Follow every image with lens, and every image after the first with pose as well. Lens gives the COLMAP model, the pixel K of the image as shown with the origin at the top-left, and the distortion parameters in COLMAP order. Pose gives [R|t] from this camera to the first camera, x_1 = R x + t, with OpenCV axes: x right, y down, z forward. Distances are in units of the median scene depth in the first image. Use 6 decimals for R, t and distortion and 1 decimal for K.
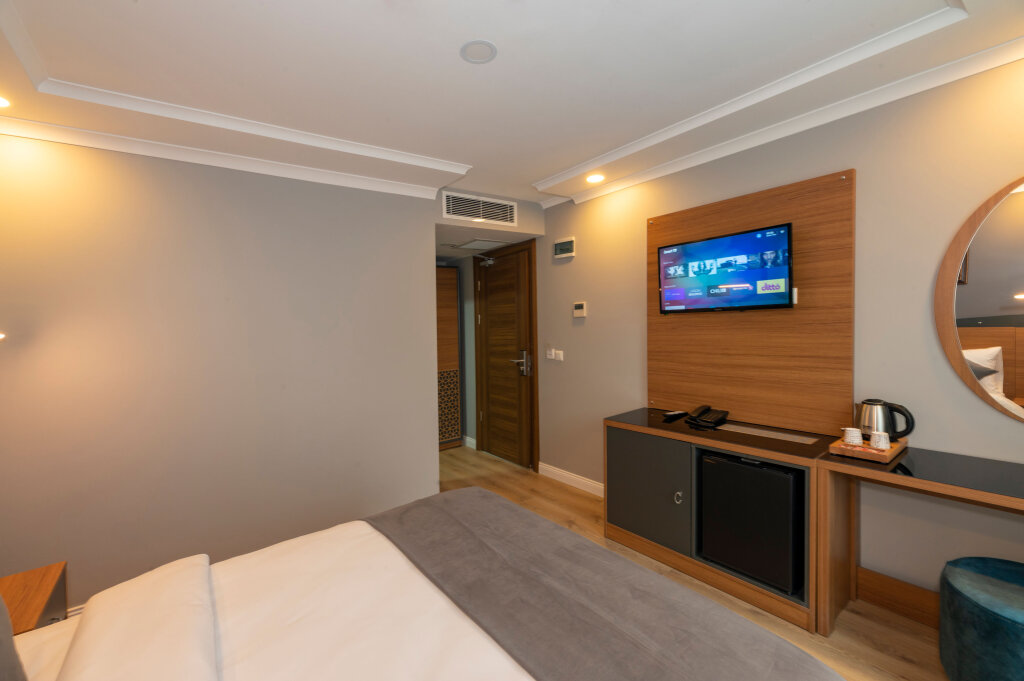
lens RADIAL K [[435.3, 0, 497.5], [0, 435.3, 338.9], [0, 0, 1]] dist [0.036821, -0.000120]
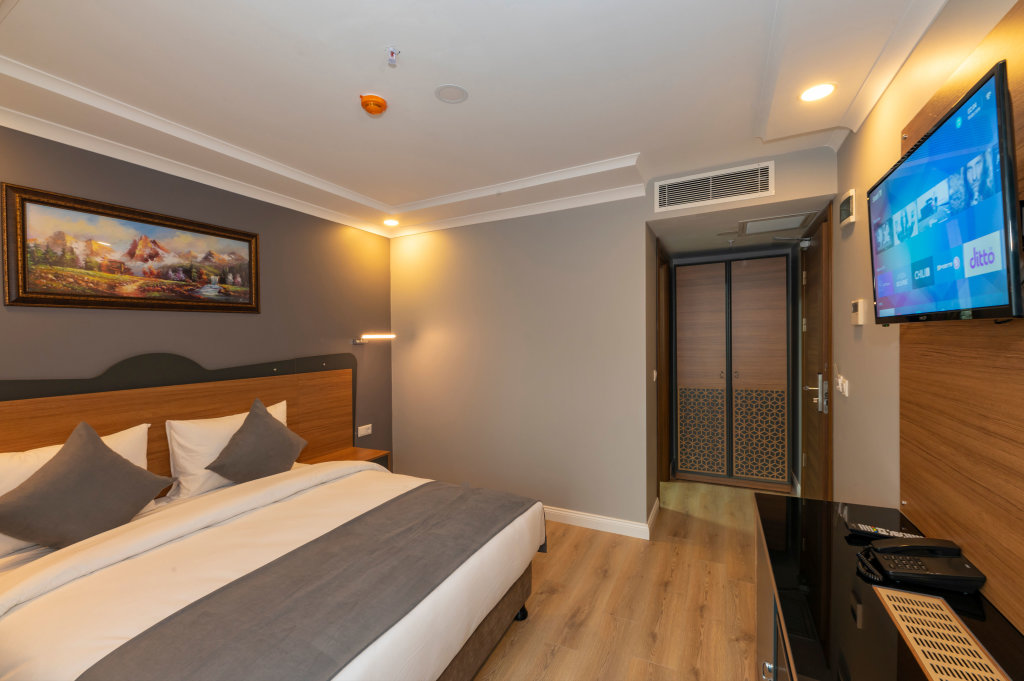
lens RADIAL K [[435.8, 0, 523.8], [0, 435.8, 335.7], [0, 0, 1]] dist [-0.006512, -0.000209]
pose [[0.465747, 0.019093, -0.884712, 0.525682], [-0.017961, 0.999765, 0.012121, -0.037477], [0.884736, 0.010245, 0.465981, 0.361343]]
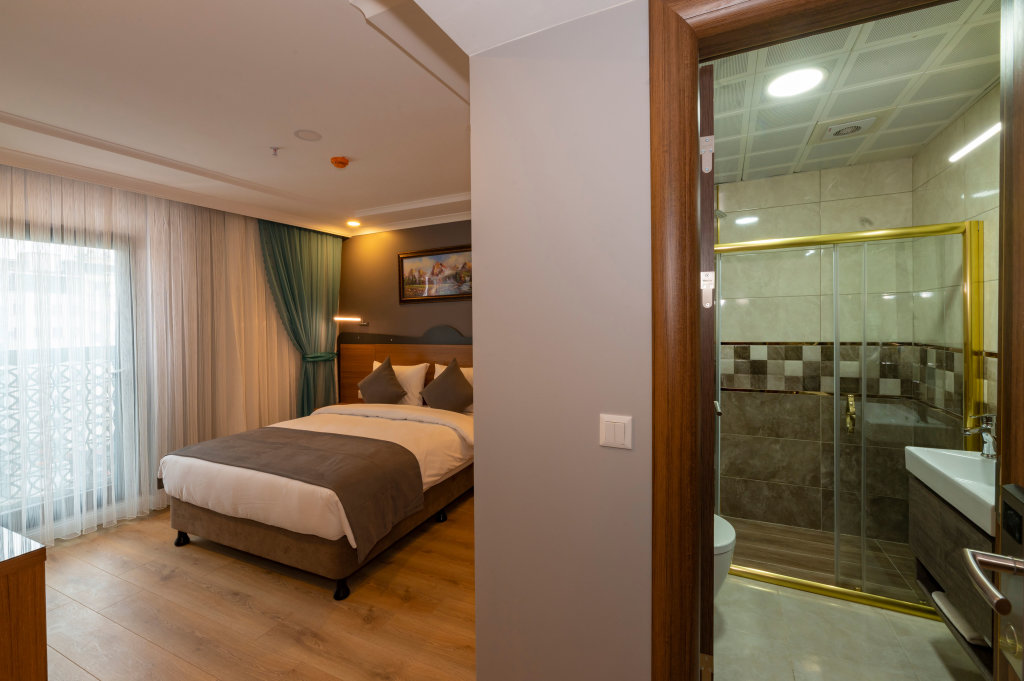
lens RADIAL K [[414.4, 0, 508.8], [0, 414.4, 323.2], [0, 0, 1]] dist [-0.001003, 0.000394]
pose [[-0.894510, 0.045818, -0.444694, 0.007953], [0.032734, 0.998777, 0.037062, -0.036066], [0.445848, 0.018595, -0.894916, 1.296209]]
